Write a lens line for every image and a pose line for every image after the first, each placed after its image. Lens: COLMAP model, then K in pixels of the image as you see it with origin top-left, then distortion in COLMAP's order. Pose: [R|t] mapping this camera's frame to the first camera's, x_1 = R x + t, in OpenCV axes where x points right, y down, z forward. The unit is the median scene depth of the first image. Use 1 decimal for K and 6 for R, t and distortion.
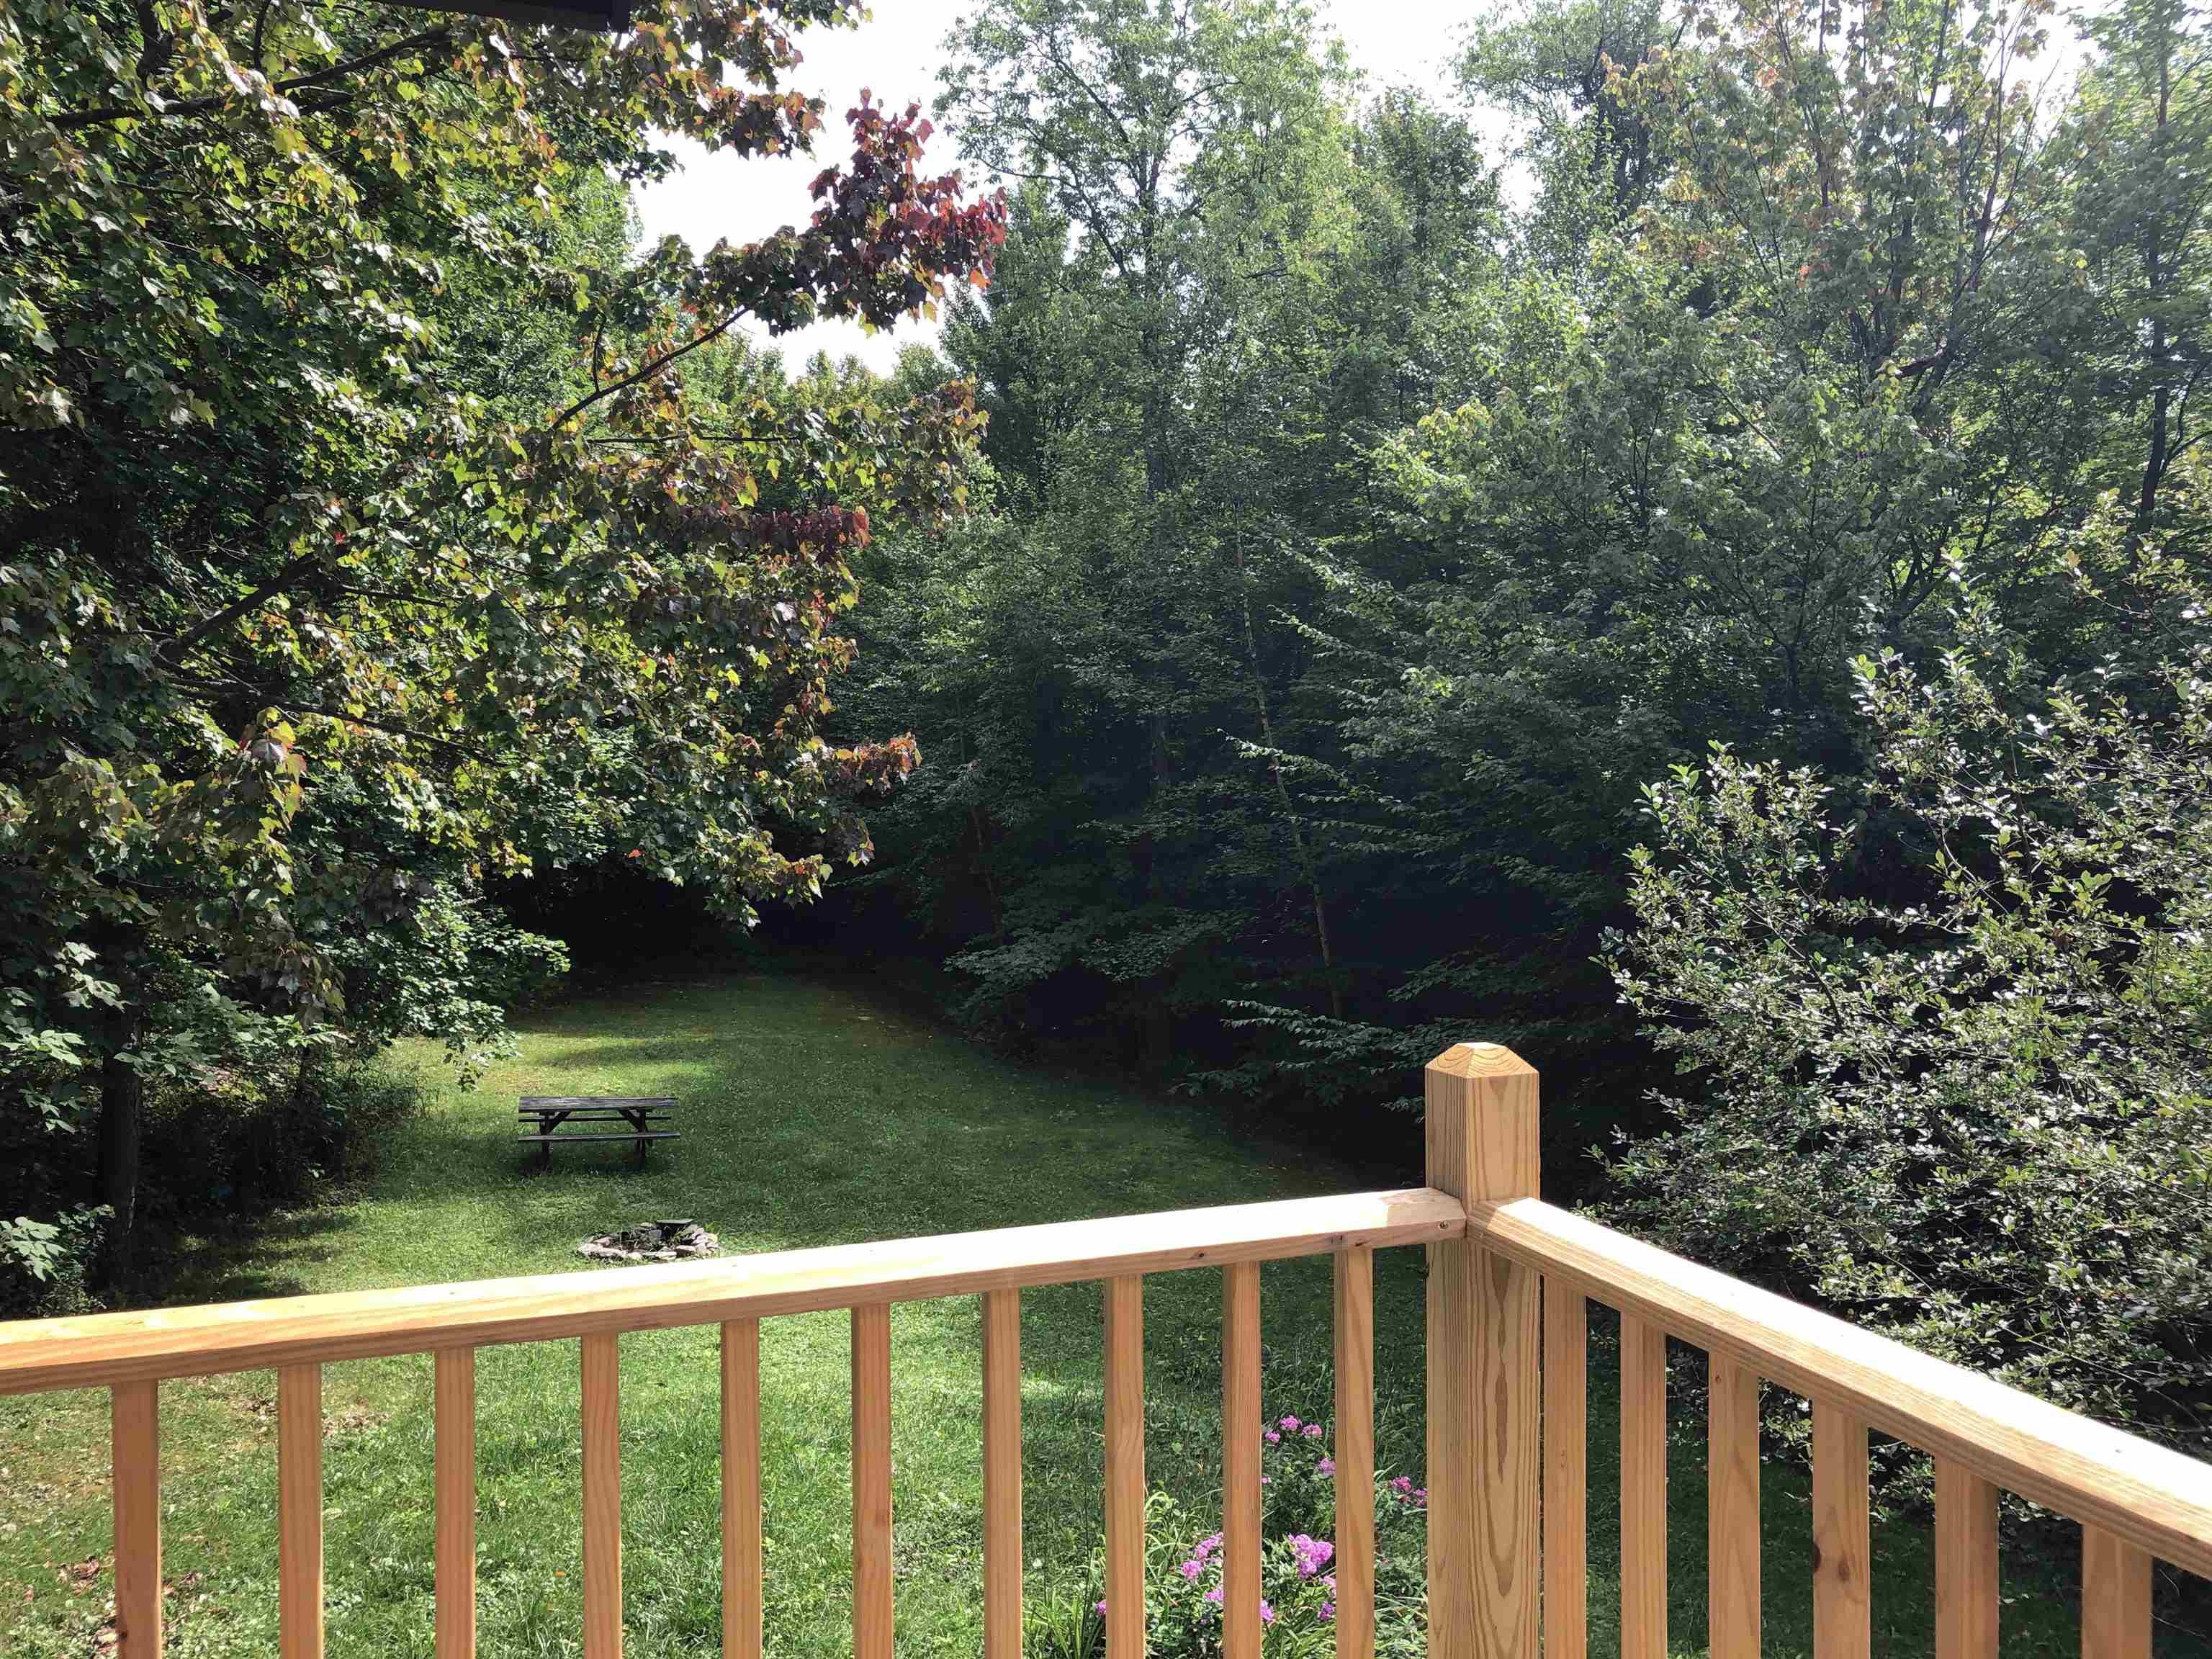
lens RADIAL K [[1890.2, 0, 1106.0], [0, 1890.2, 829.5], [0, 0, 1]] dist [0.112318, -0.004023]
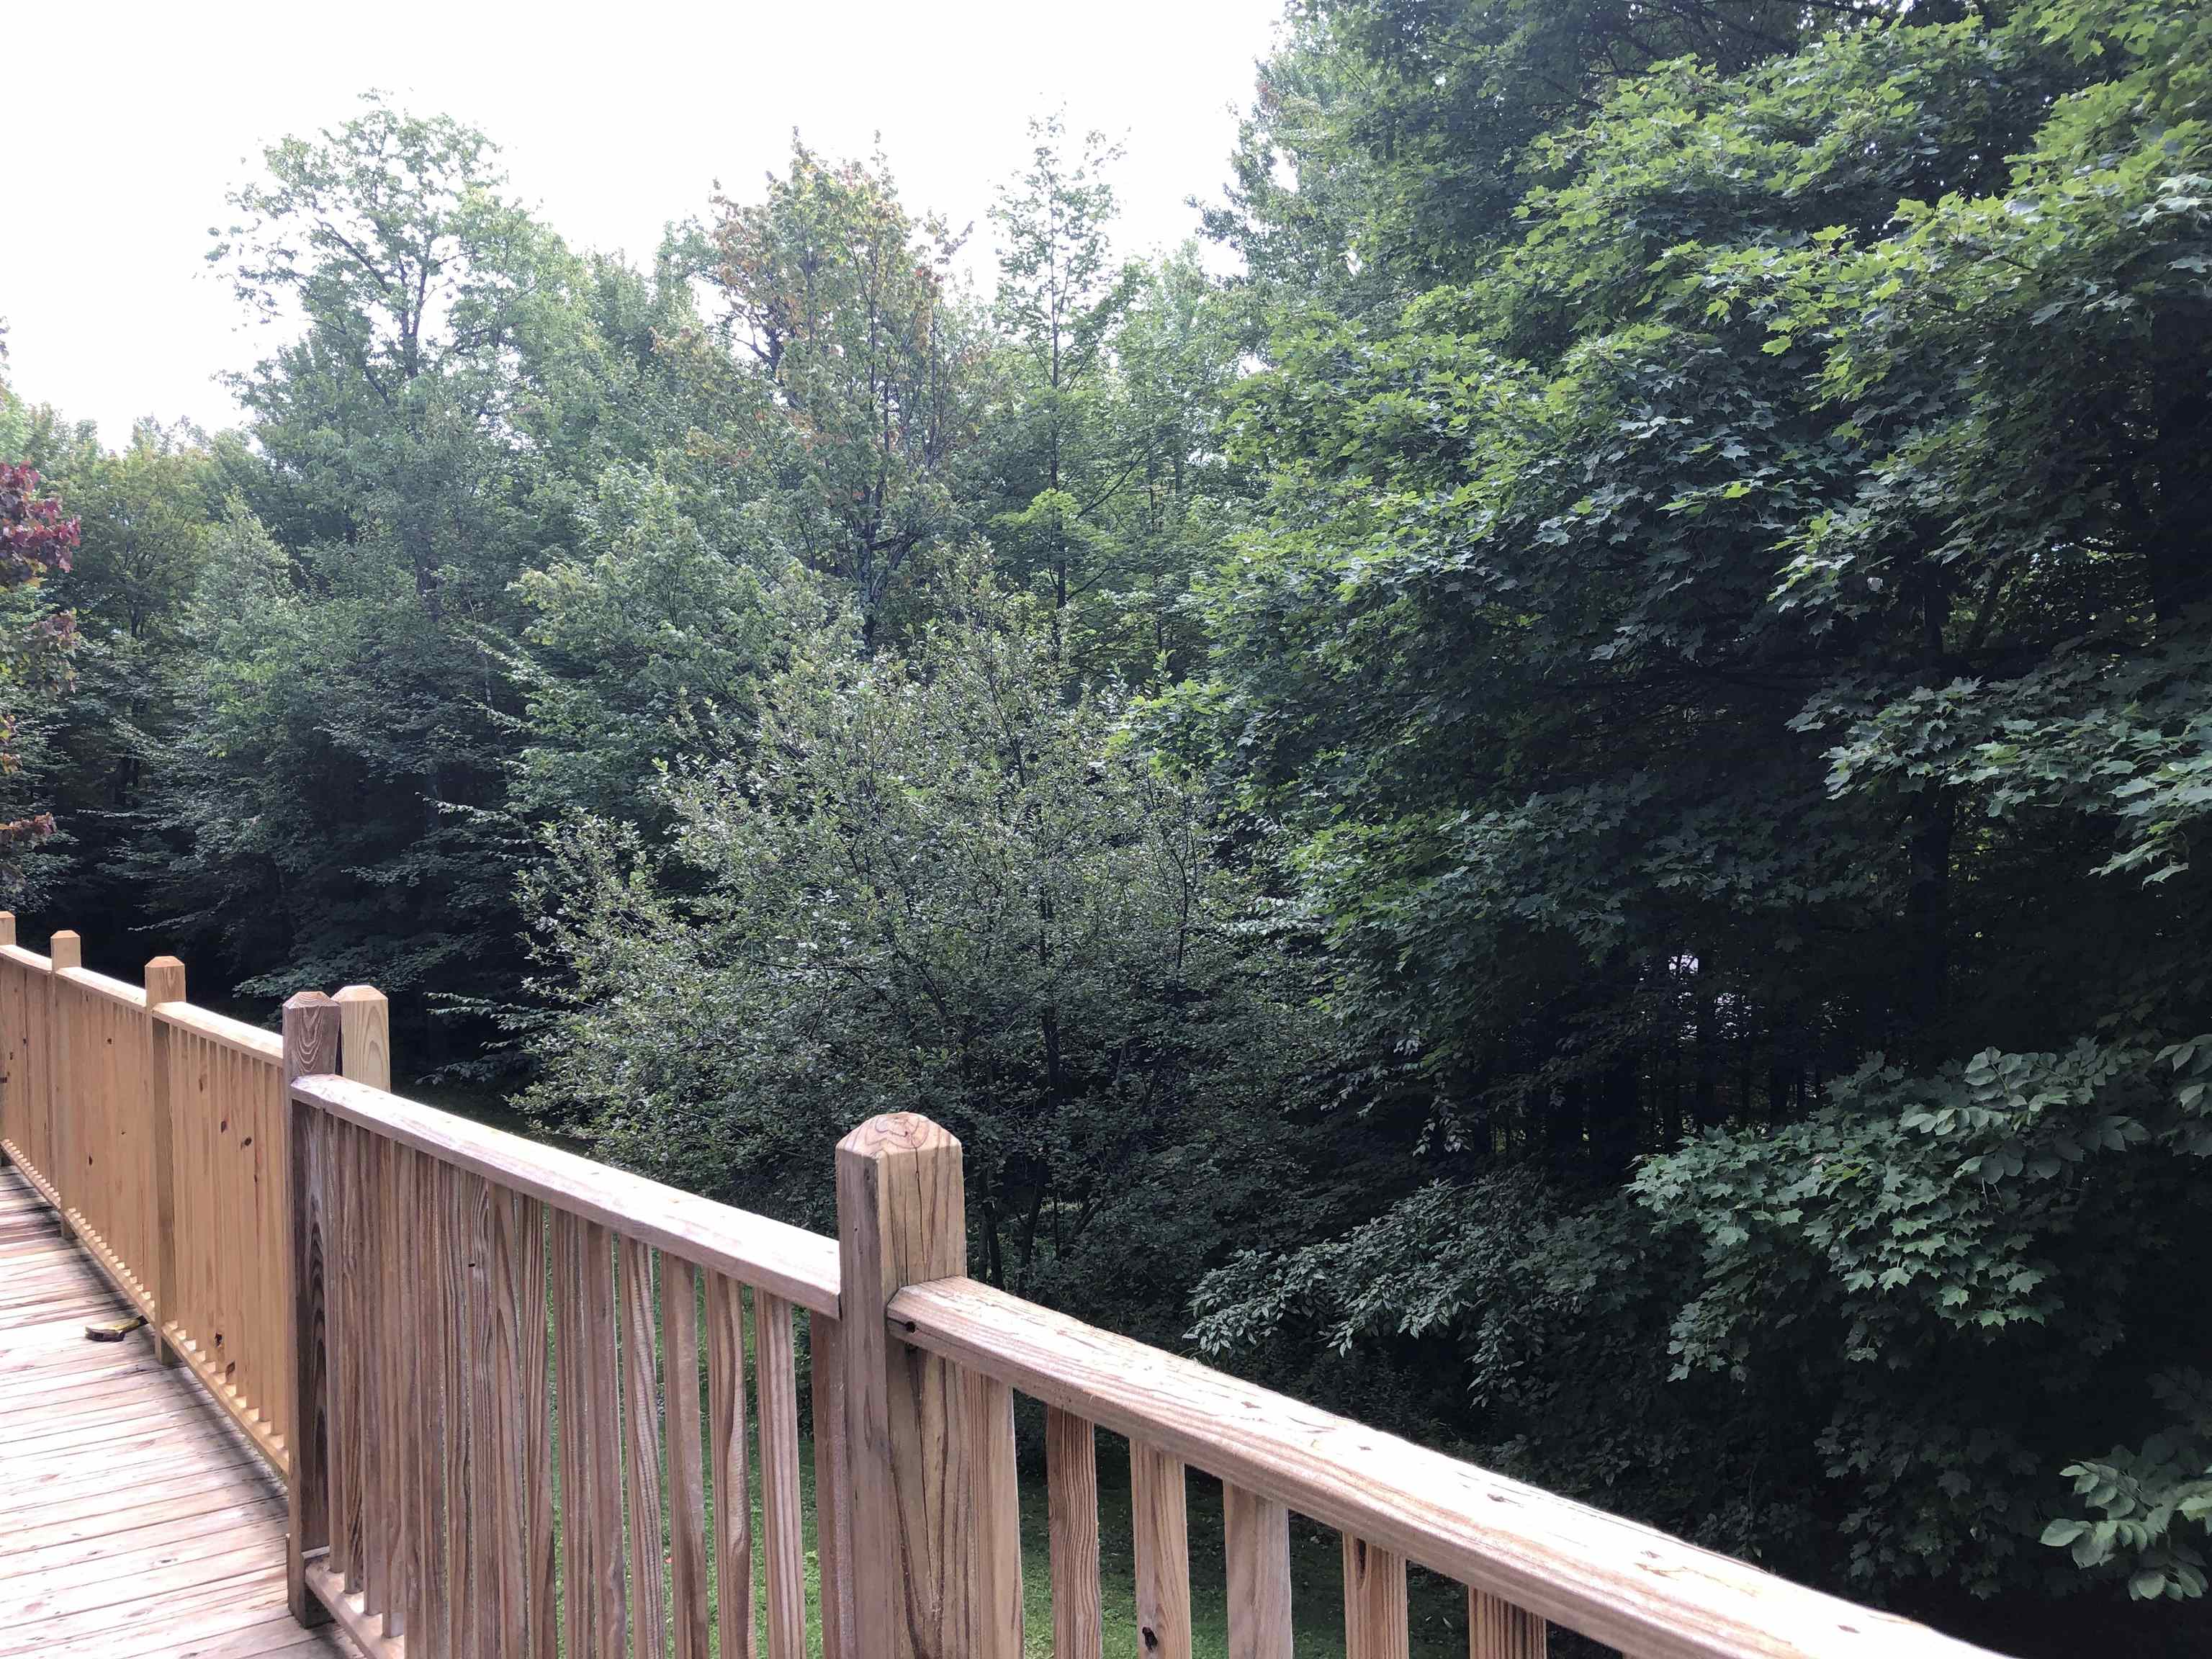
lens RADIAL K [[1796.0, 0, 1106.0], [0, 1796.0, 829.5], [0, 0, 1]] dist [0.018868, -0.013727]
pose [[0.948893, -0.030361, 0.314134, 0.117797], [0.035630, 0.999304, -0.011043, 0.004771], [-0.313580, 0.021672, 0.949314, -0.323449]]
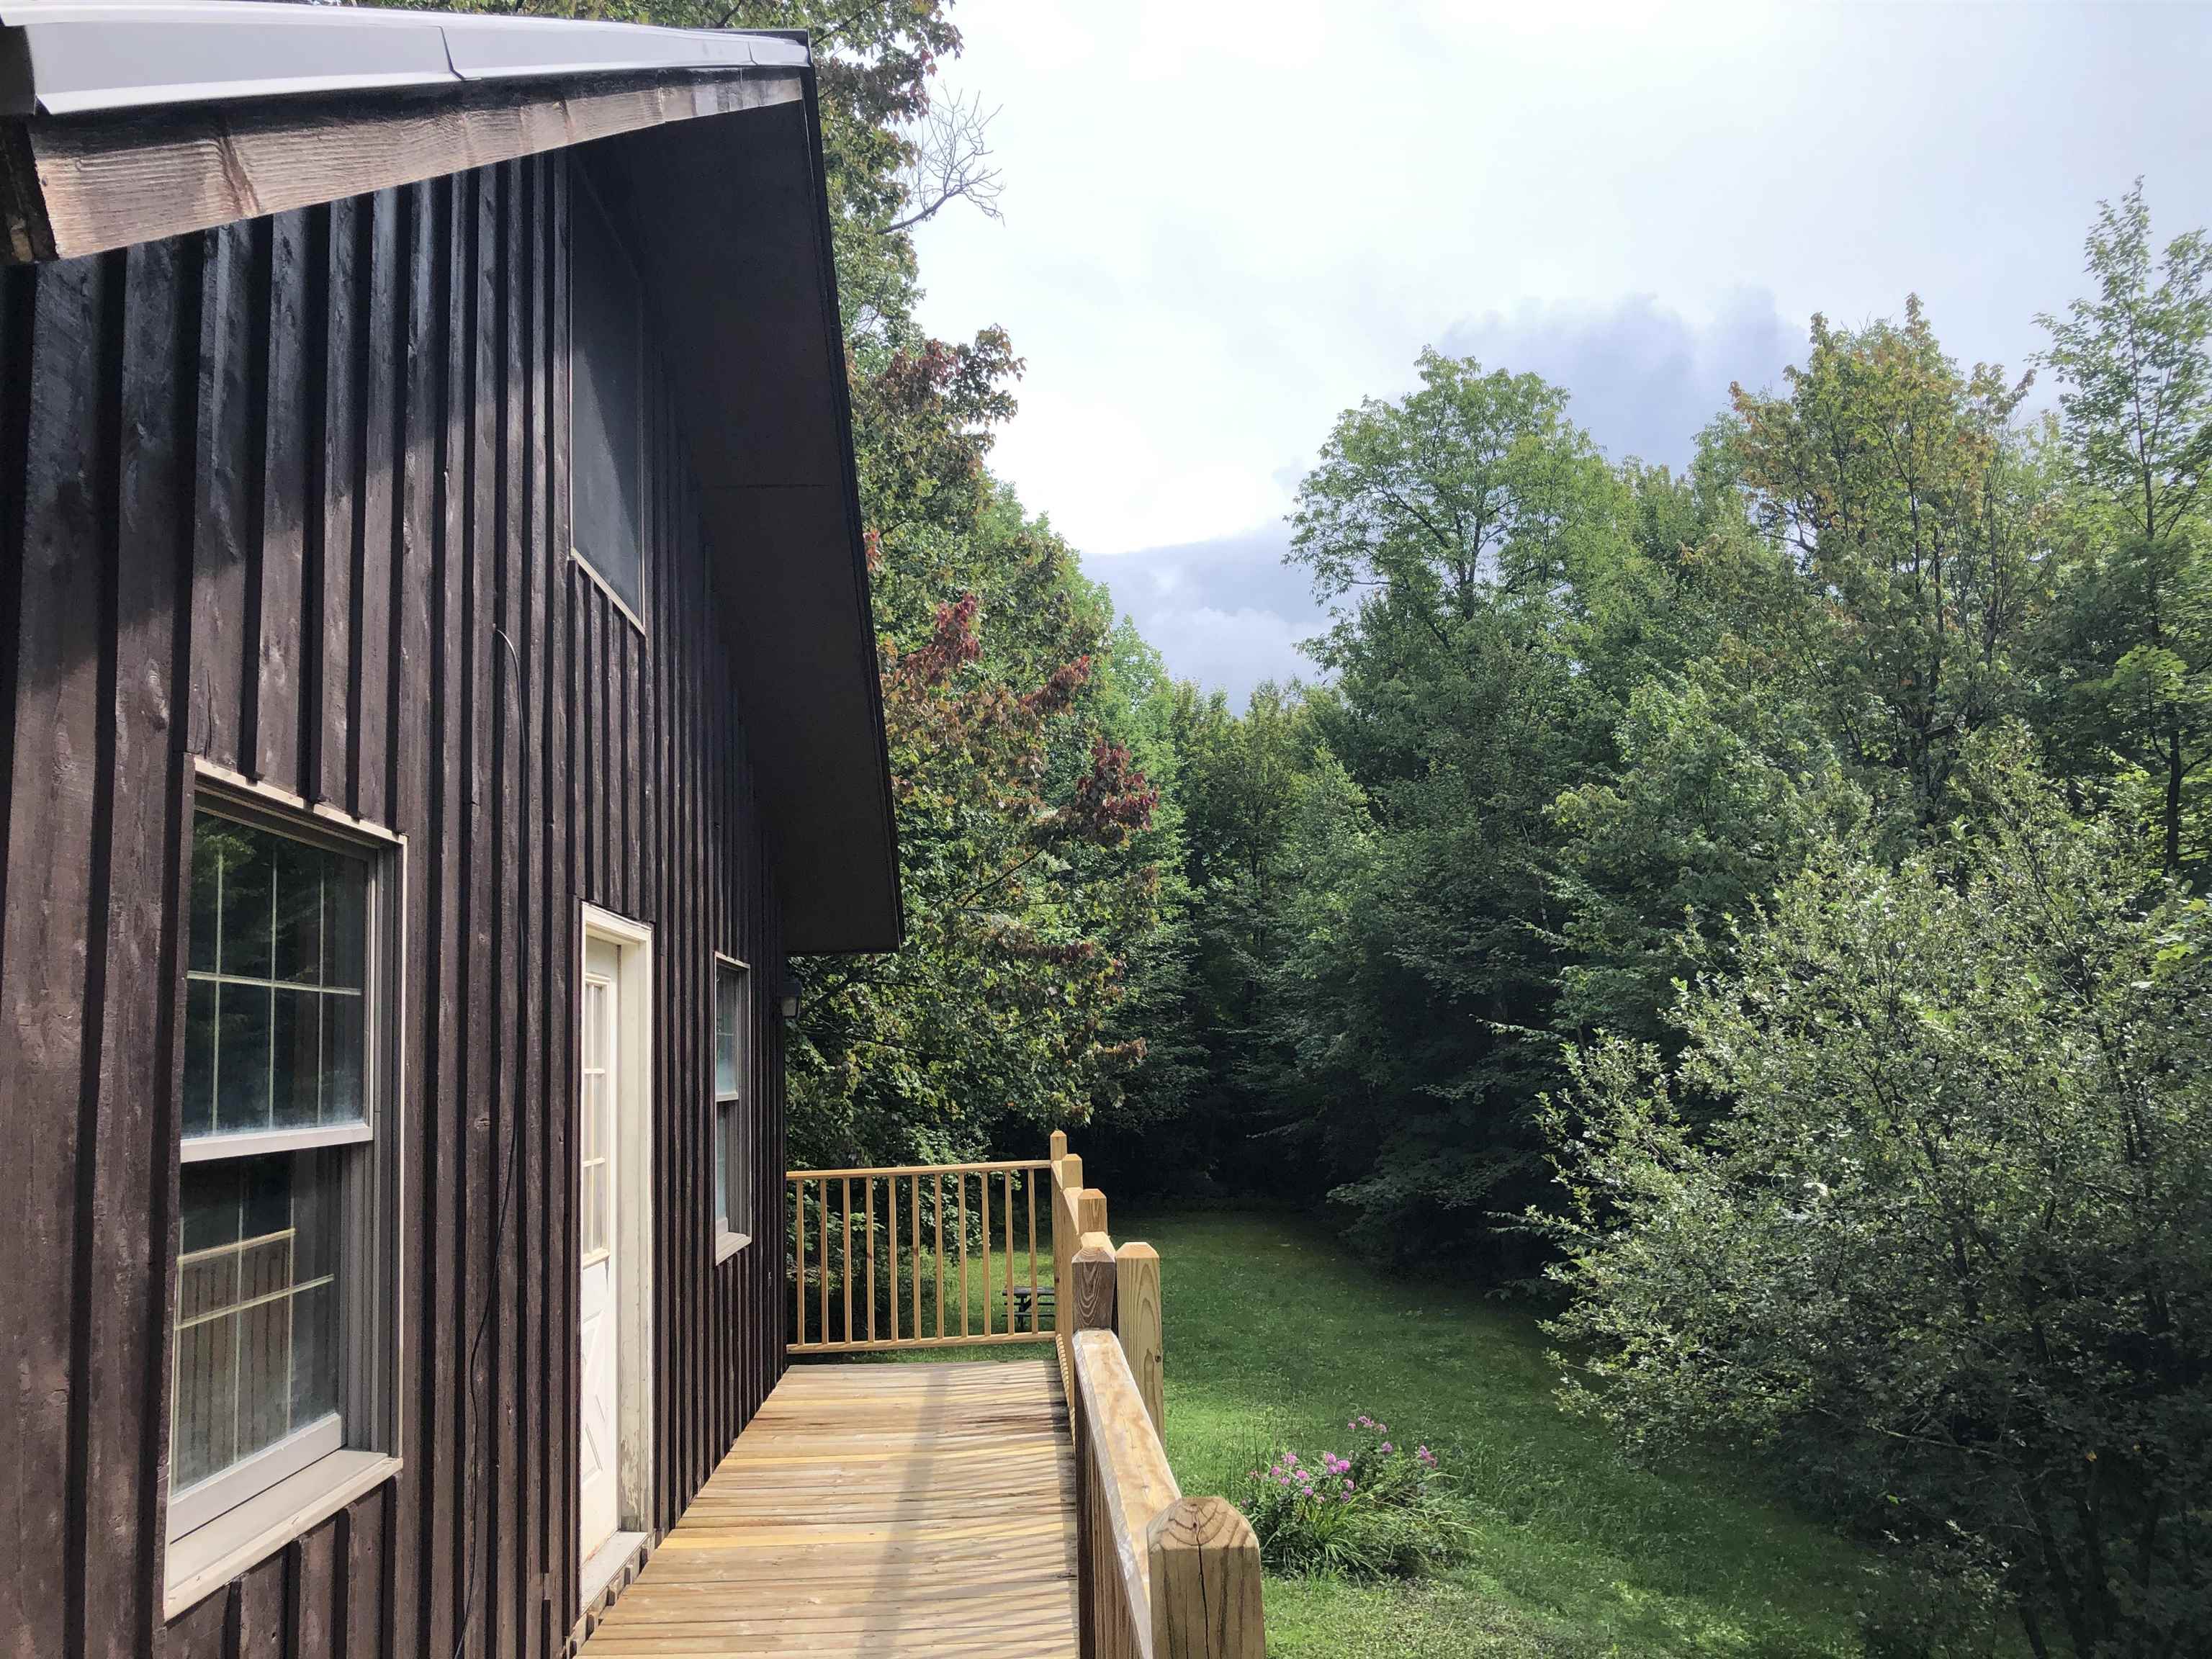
lens RADIAL K [[1796.0, 0, 1106.0], [0, 1796.0, 829.5], [0, 0, 1]] dist [0.018868, -0.013727]
pose [[0.965397, -0.064987, -0.252558, 0.136153], [0.028109, 0.988741, -0.146970, 0.002354], [0.259266, 0.134785, 0.956355, -0.319262]]
